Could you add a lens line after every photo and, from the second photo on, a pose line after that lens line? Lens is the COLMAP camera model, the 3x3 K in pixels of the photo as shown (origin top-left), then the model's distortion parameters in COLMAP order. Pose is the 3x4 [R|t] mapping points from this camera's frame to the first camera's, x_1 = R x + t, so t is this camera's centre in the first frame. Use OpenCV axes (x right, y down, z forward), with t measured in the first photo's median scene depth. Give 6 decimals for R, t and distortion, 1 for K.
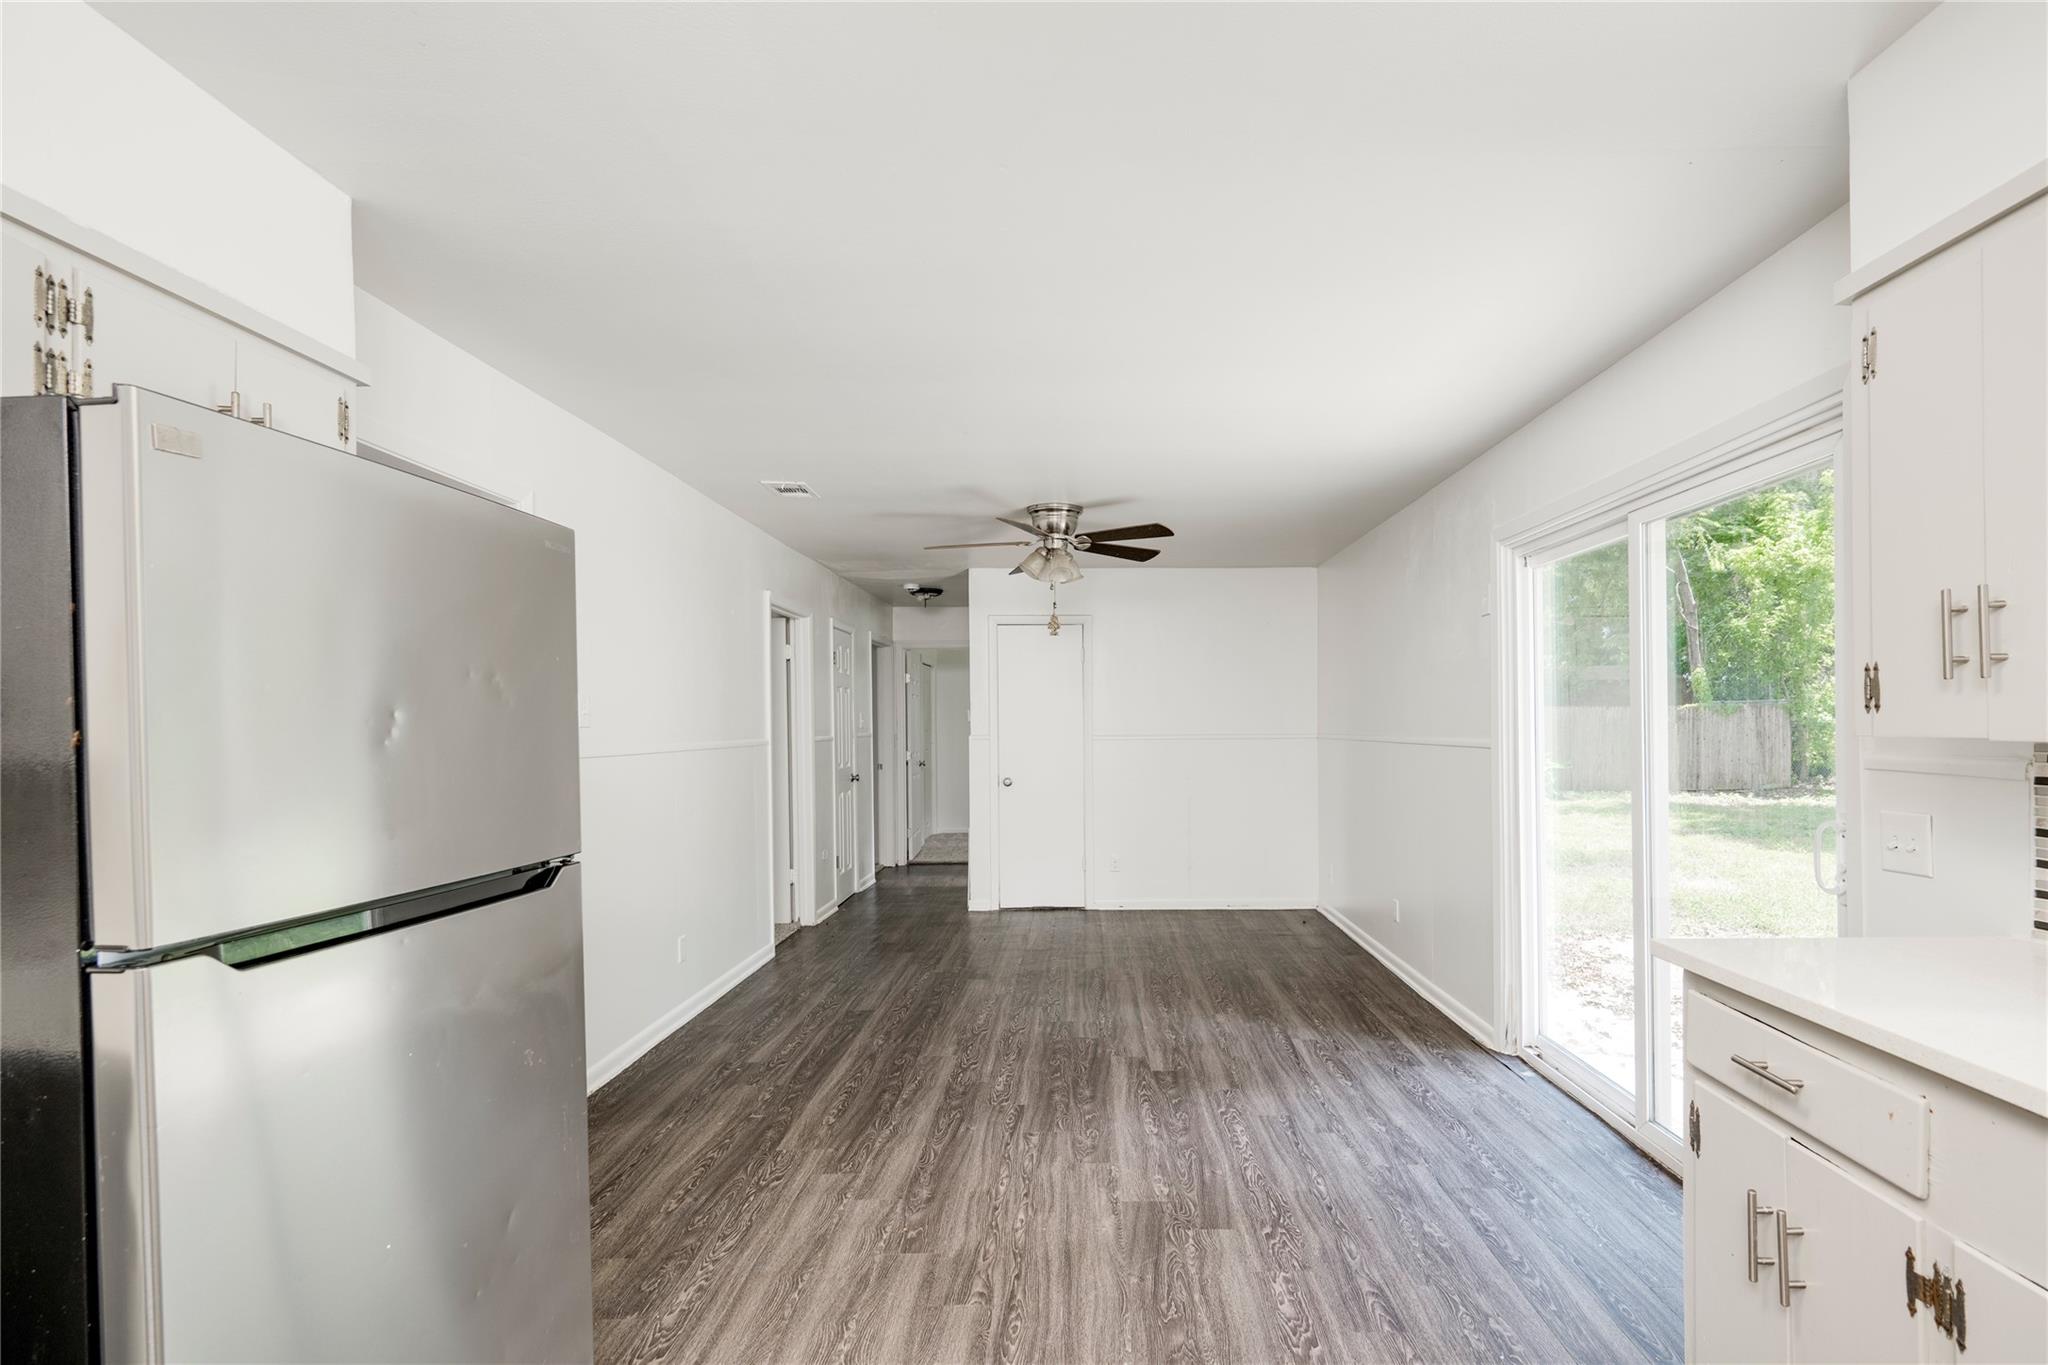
lens RADIAL K [[1004.8, 0, 1098.9], [0, 1004.8, 735.8], [0, 0, 1]] dist [0.001088, 0.000857]
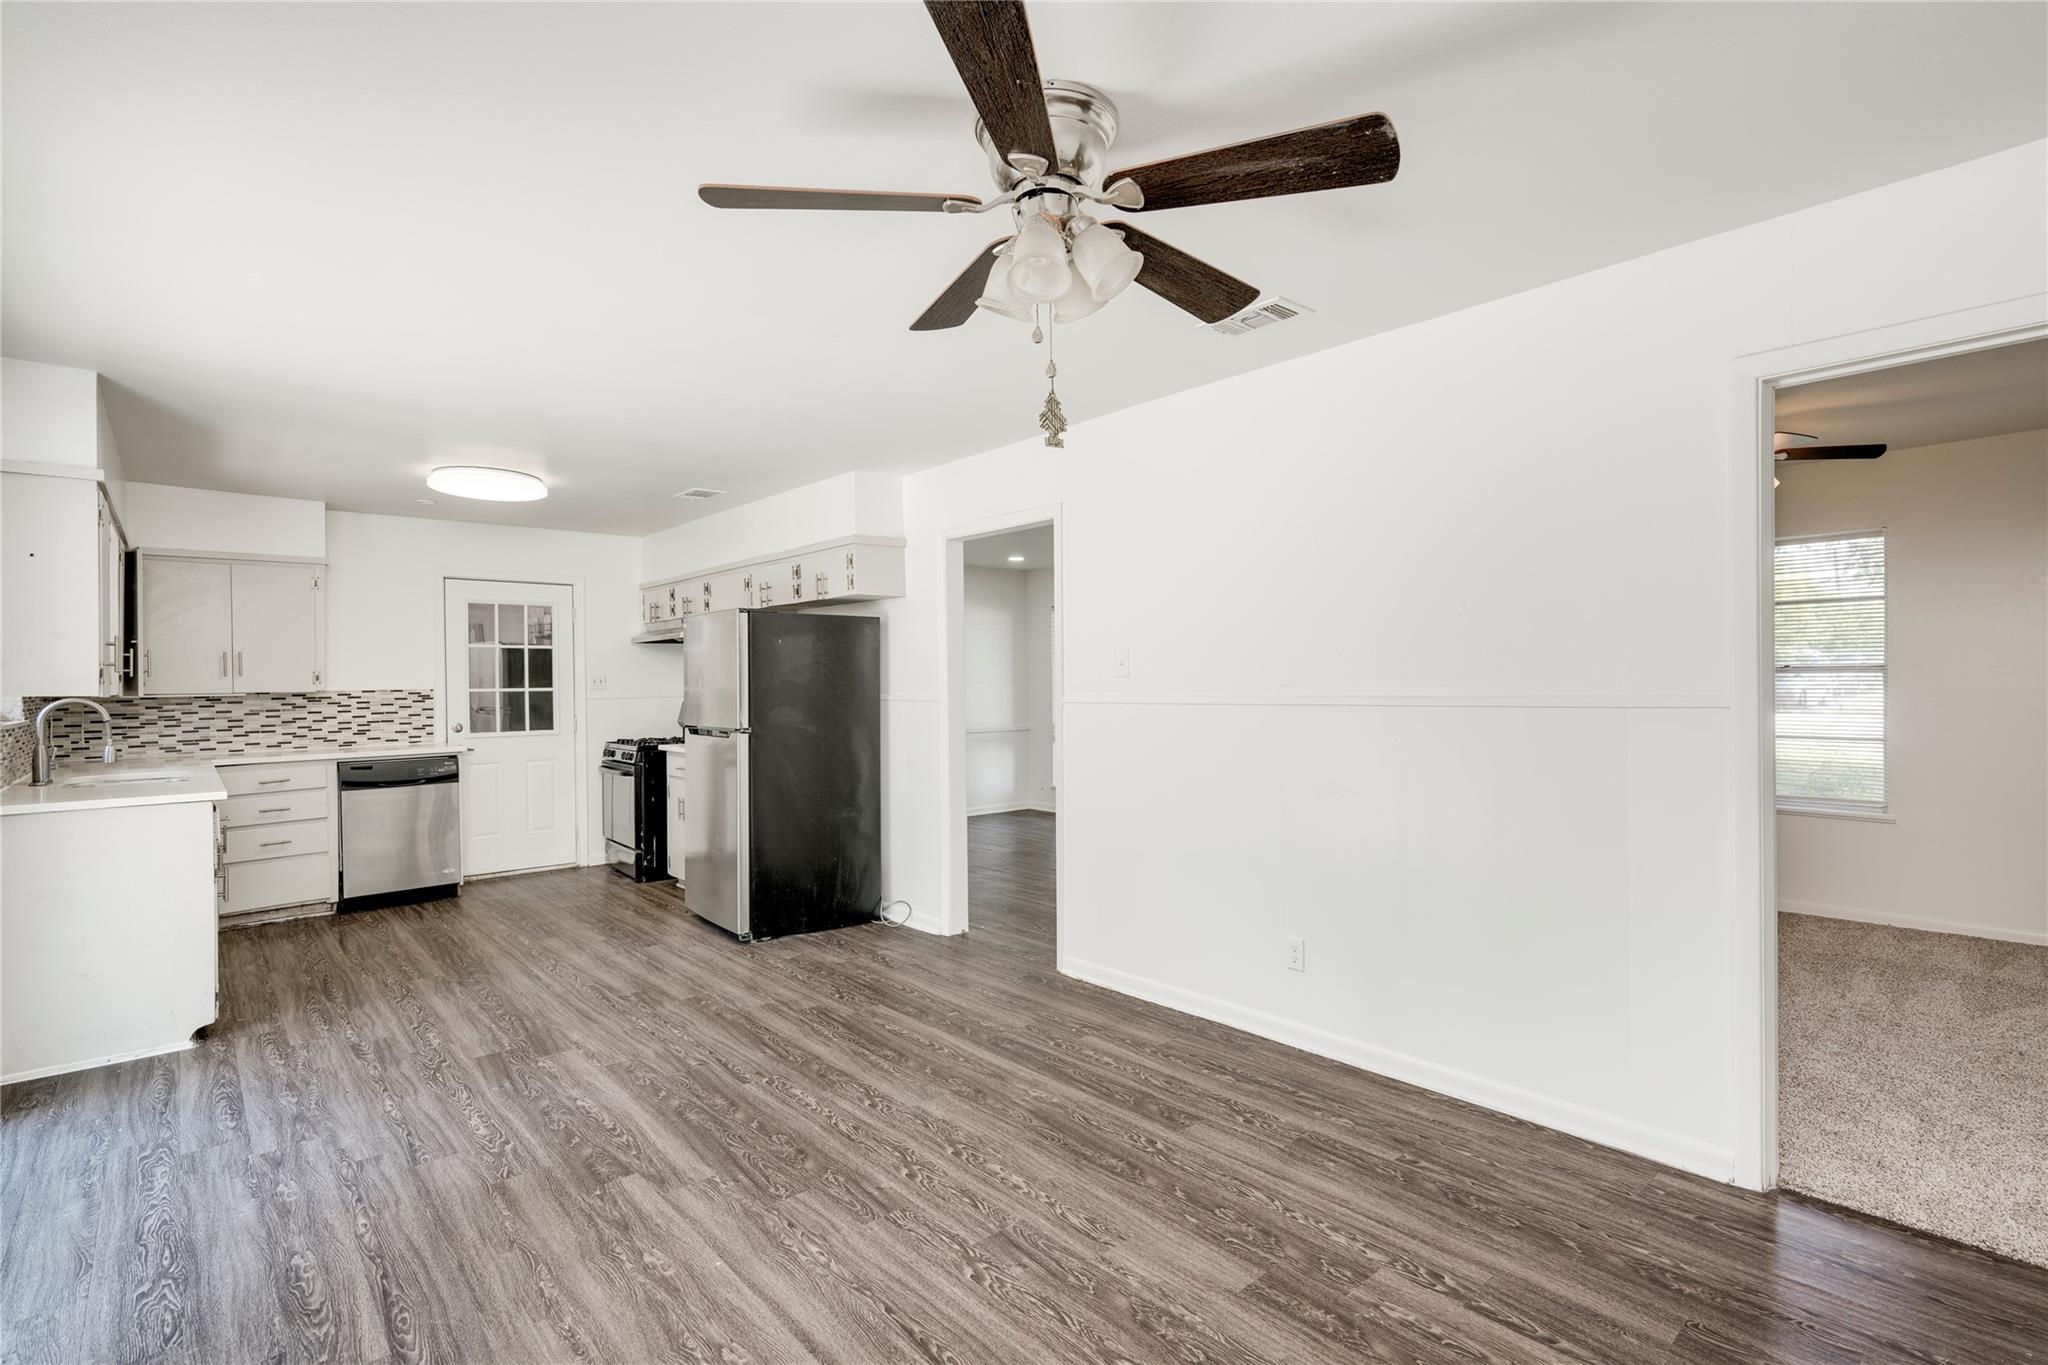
lens RADIAL K [[945.7, 0, 1024.1], [0, 945.7, 687.2], [0, 0, 1]] dist [-0.002382, 0.000489]
pose [[-0.752296, 0.018713, -0.658560, 0.302132], [0.008814, 0.999793, 0.018340, -0.018451], [0.658767, 0.007993, -0.752305, 1.821451]]
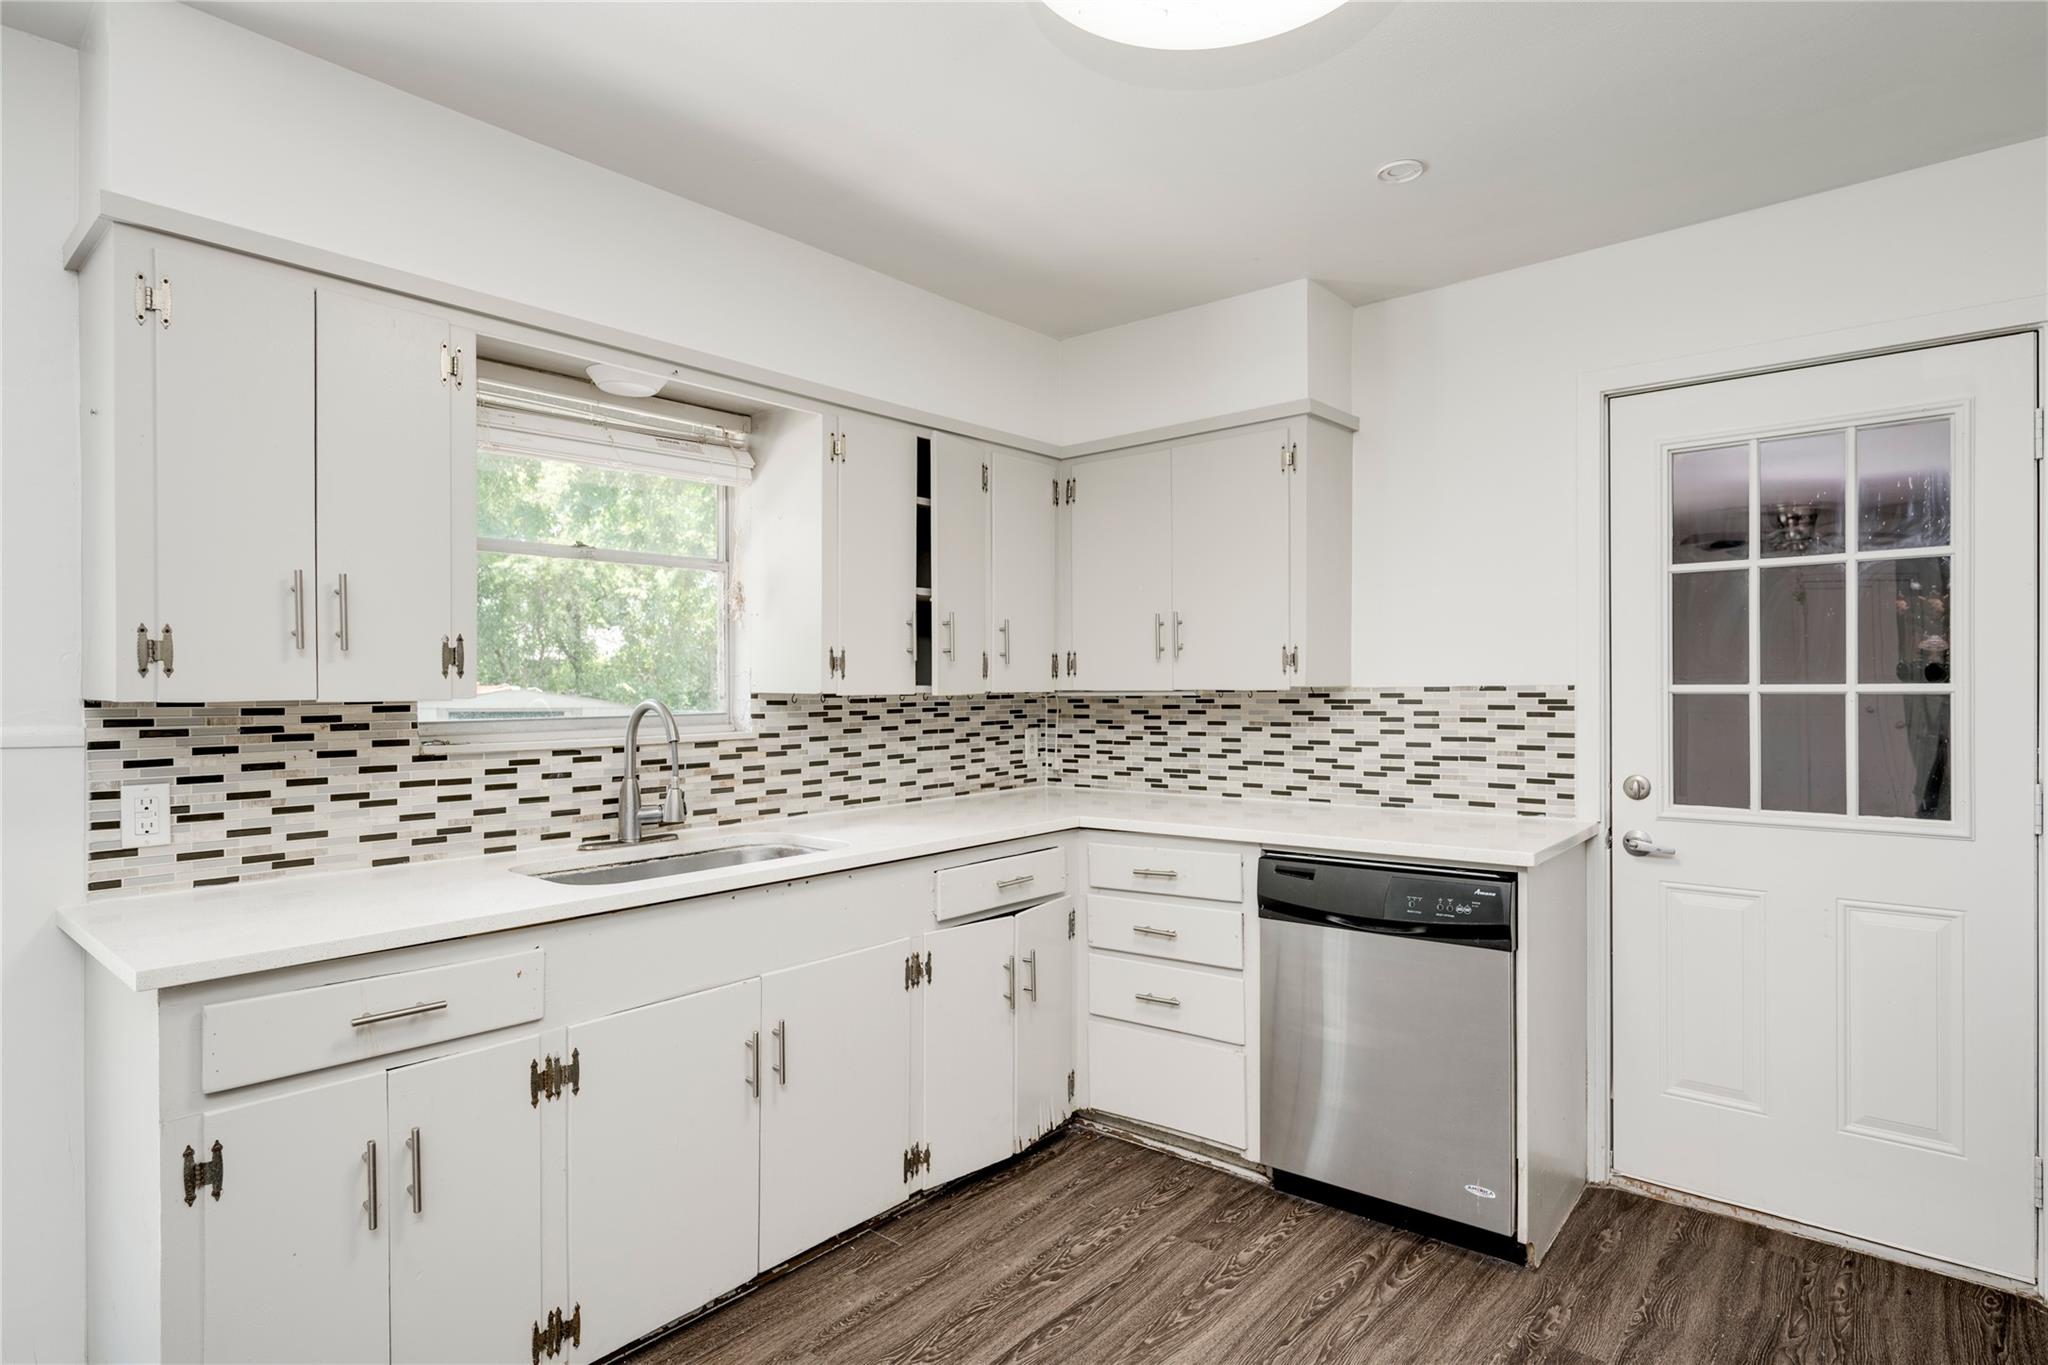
lens RADIAL K [[1059.4, 0, 1024.0], [0, 1059.4, 682.5], [0, 0, 1]] dist [-0.001992, -0.000927]
pose [[-0.755300, 0.013729, 0.655236, -0.244860], [0.018185, 0.999835, 0.000013, -0.001104], [-0.655127, 0.011926, -0.755424, 0.604936]]
